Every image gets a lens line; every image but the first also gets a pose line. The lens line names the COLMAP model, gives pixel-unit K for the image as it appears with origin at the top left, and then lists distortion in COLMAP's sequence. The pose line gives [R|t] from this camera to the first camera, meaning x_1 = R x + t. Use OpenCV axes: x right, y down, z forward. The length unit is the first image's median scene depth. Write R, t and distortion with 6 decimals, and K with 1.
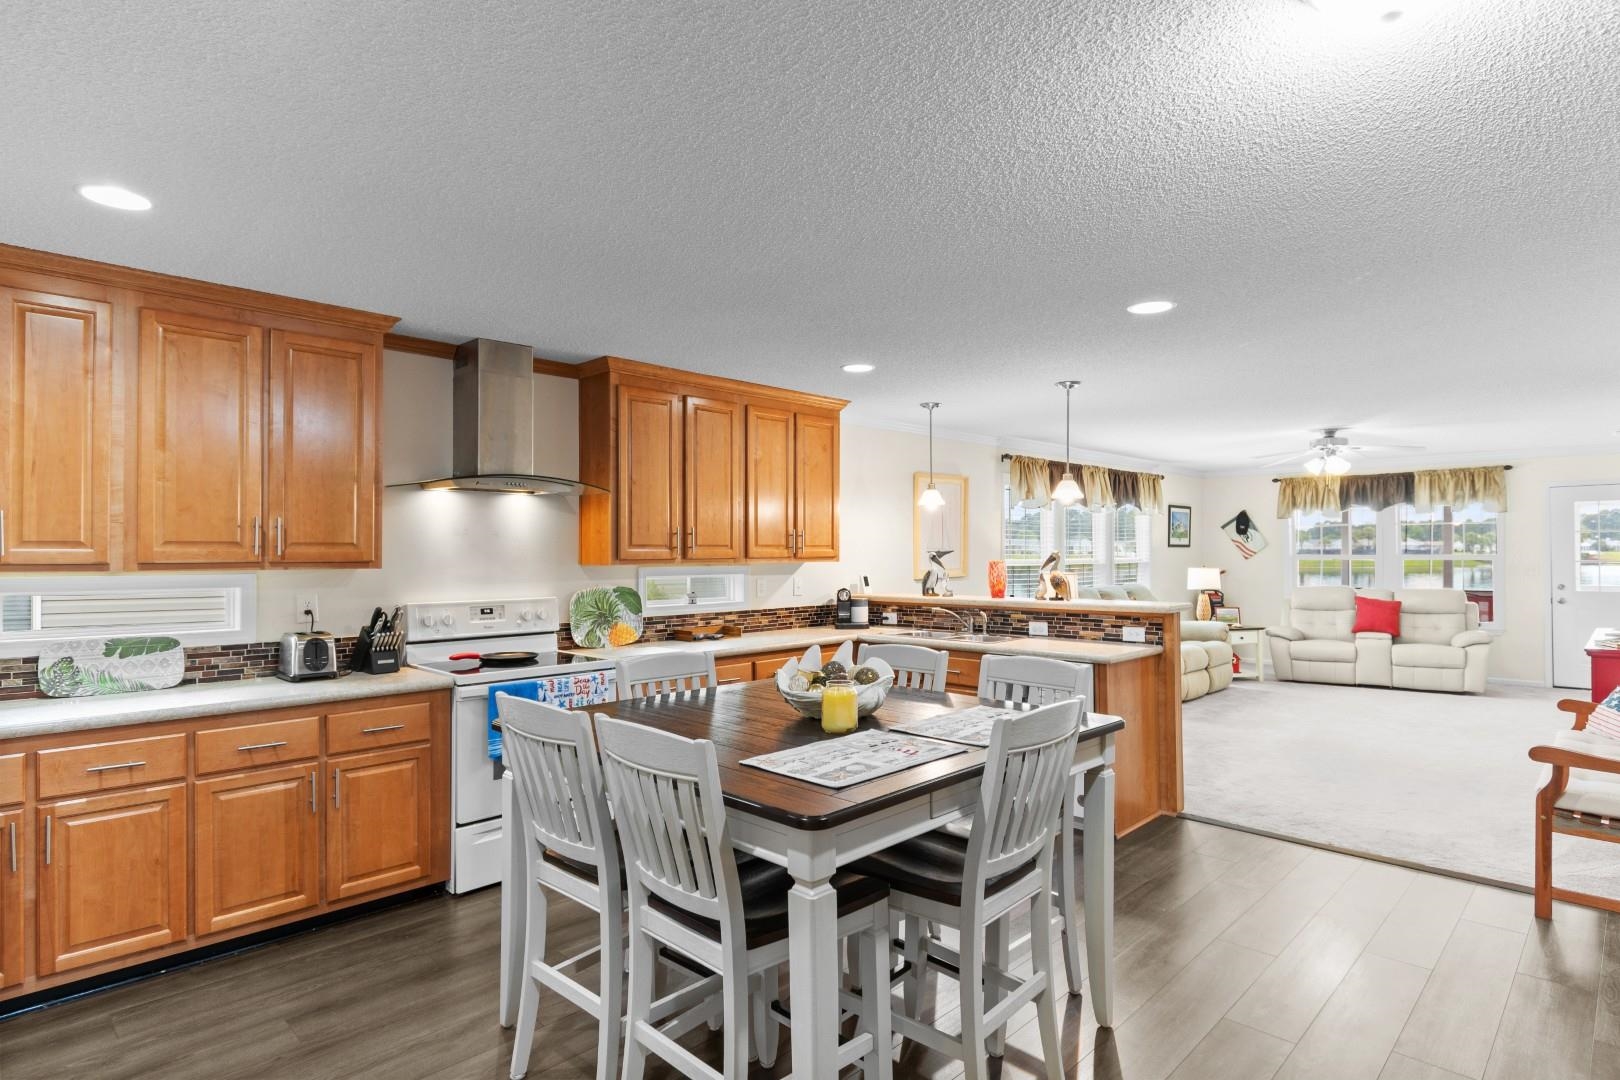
lens RADIAL K [[844.7, 0, 816.7], [0, 844.7, 544.3], [0, 0, 1]] dist [-0.000680, -0.003241]
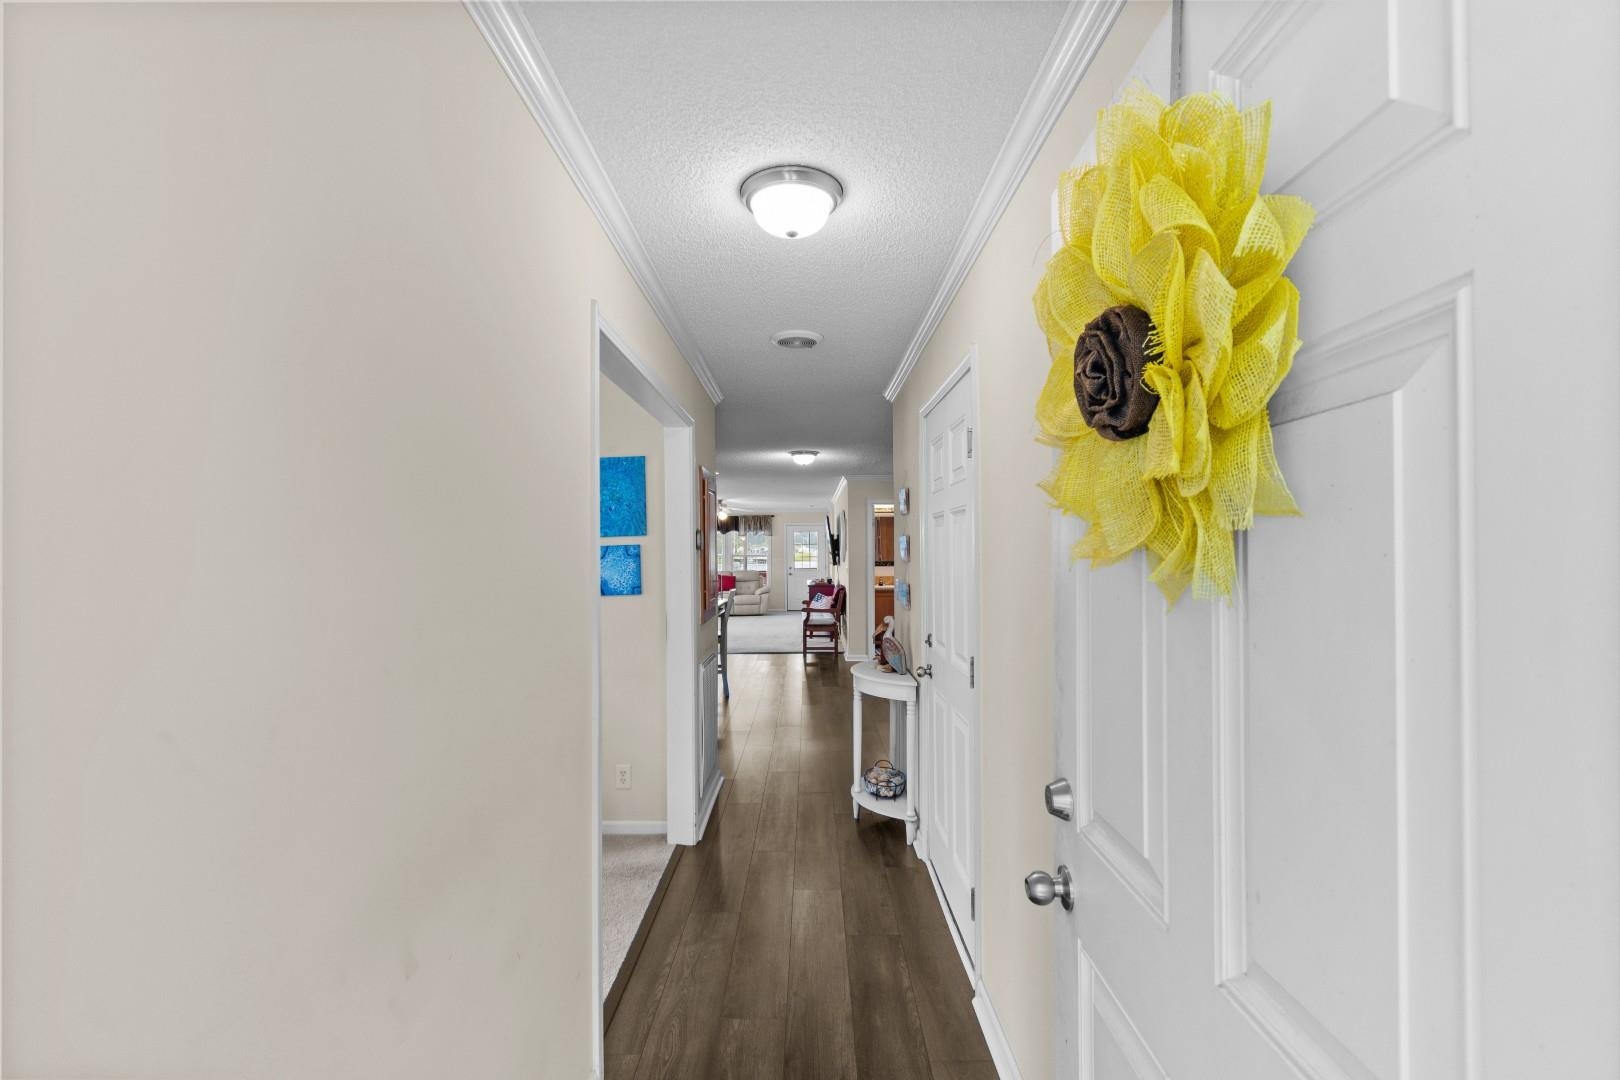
lens RADIAL K [[707.4, 0, 806.6], [0, 707.4, 547.0], [0, 0, 1]] dist [0.004081, -0.001354]
pose [[0.707820, 0.001909, 0.706391, -0.871120], [-0.000345, 0.999997, -0.002357, -0.006054], [-0.706393, 0.001425, 0.707818, -0.784786]]
